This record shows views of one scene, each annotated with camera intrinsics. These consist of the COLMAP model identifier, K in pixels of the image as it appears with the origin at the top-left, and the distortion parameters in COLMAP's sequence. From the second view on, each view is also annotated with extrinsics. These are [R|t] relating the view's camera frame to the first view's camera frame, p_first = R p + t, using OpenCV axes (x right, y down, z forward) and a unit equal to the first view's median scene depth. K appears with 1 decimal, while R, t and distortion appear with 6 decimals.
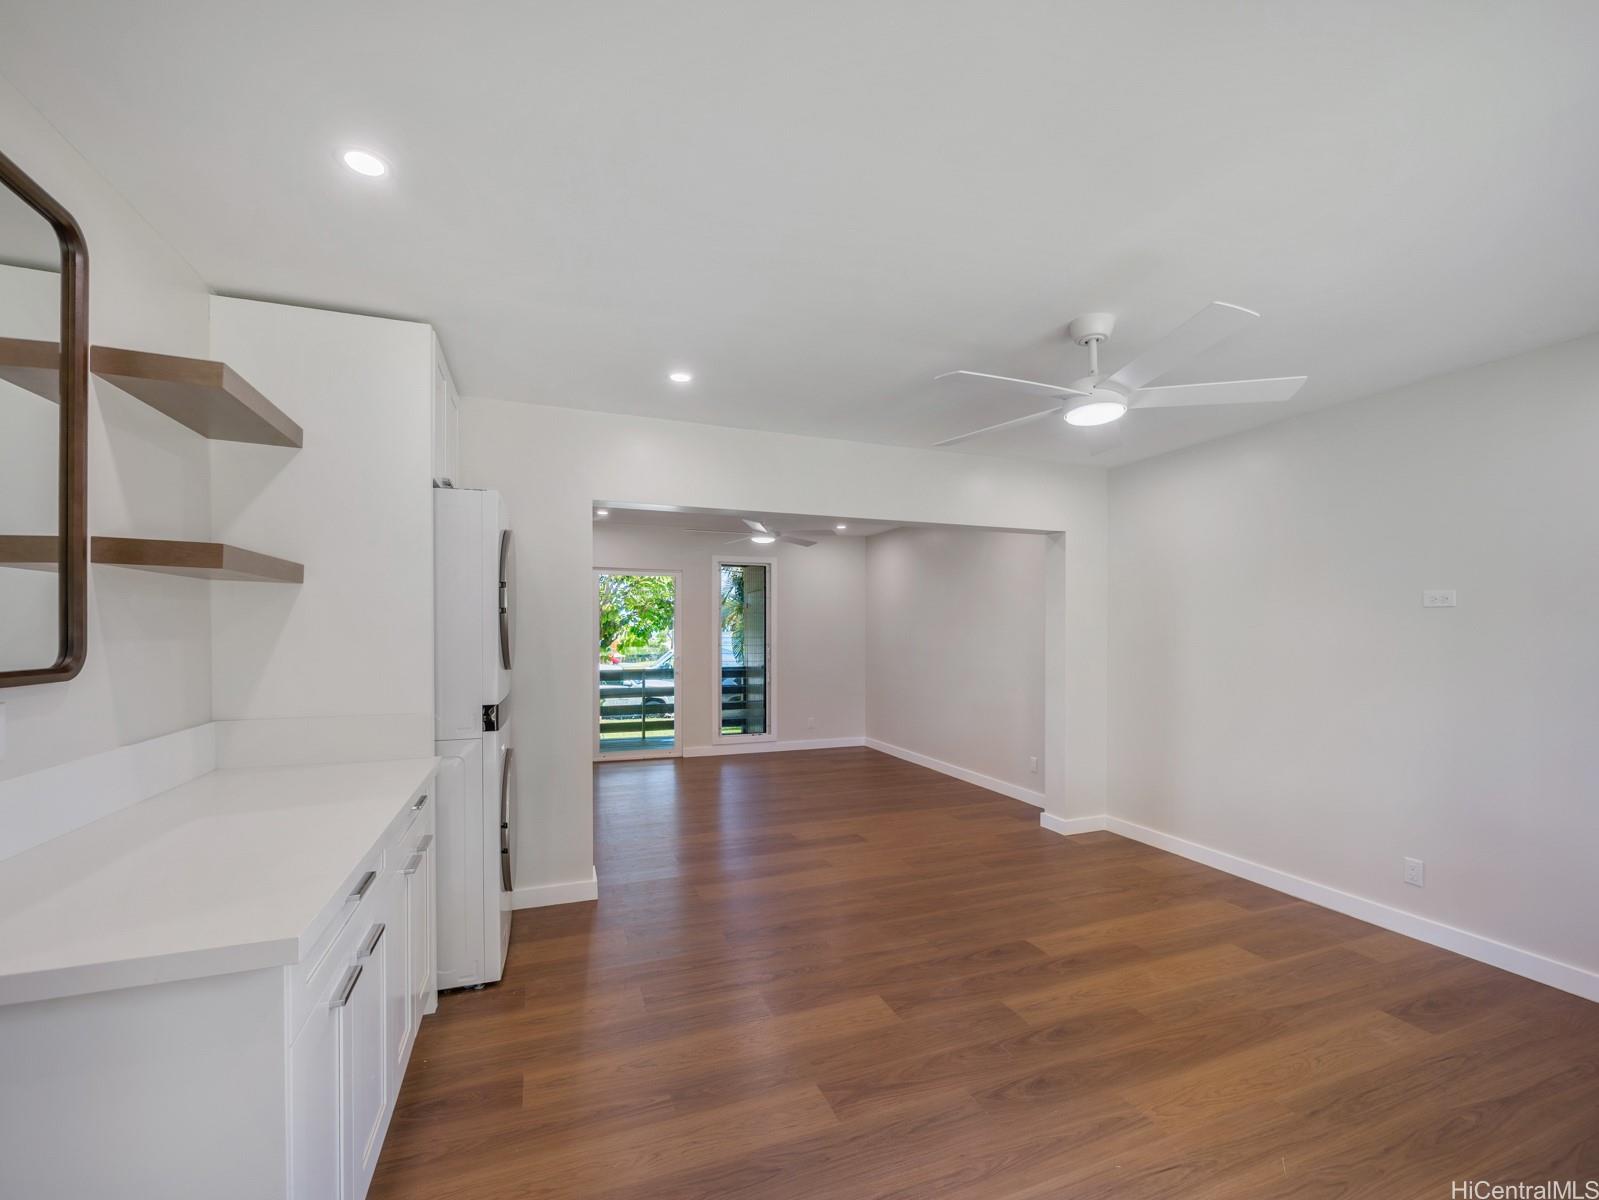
lens RADIAL K [[673.5, 0, 799.0], [0, 673.5, 635.3], [0, 0, 1]] dist [-0.002647, -0.000062]
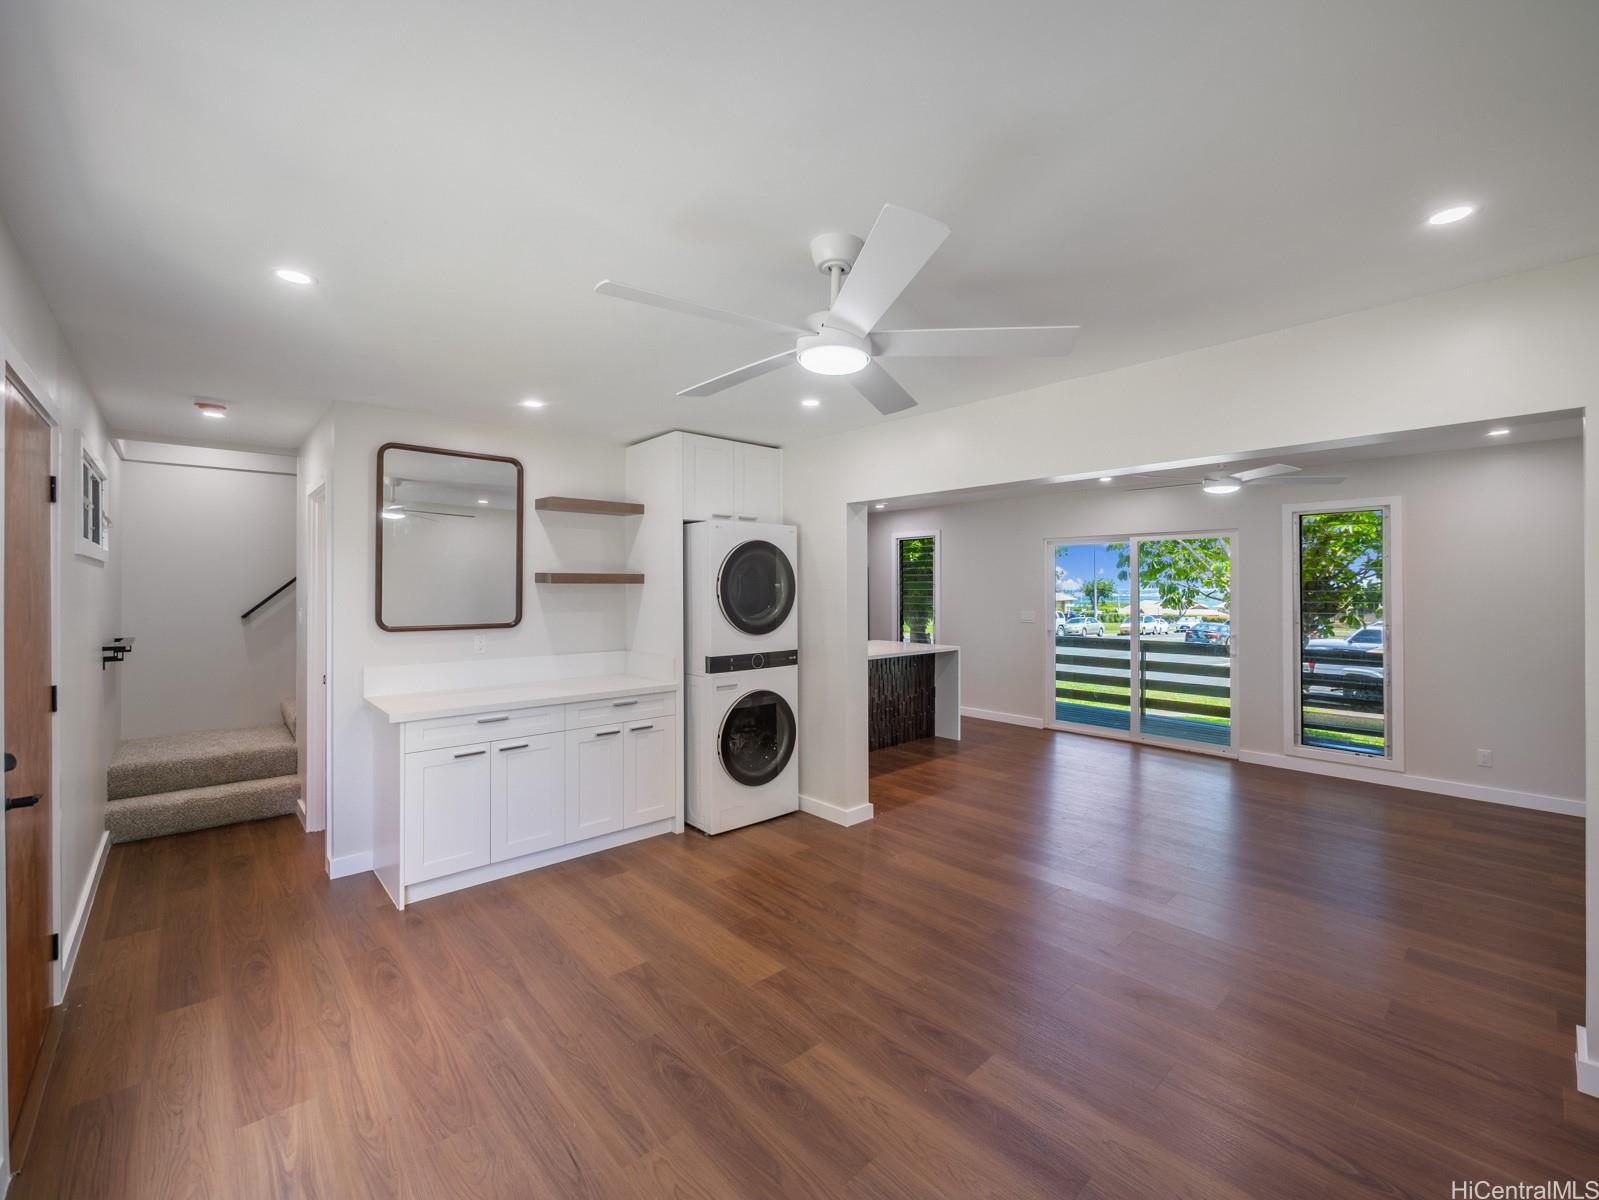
lens RADIAL K [[670.3, 0, 797.4], [0, 670.3, 586.6], [0, 0, 1]] dist [-0.005448, 0.000160]
pose [[0.360999, -0.003776, -0.932558, 0.922130], [-0.005701, 0.999964, -0.006256, -0.043135], [0.932549, 0.007575, 0.360965, 0.536049]]
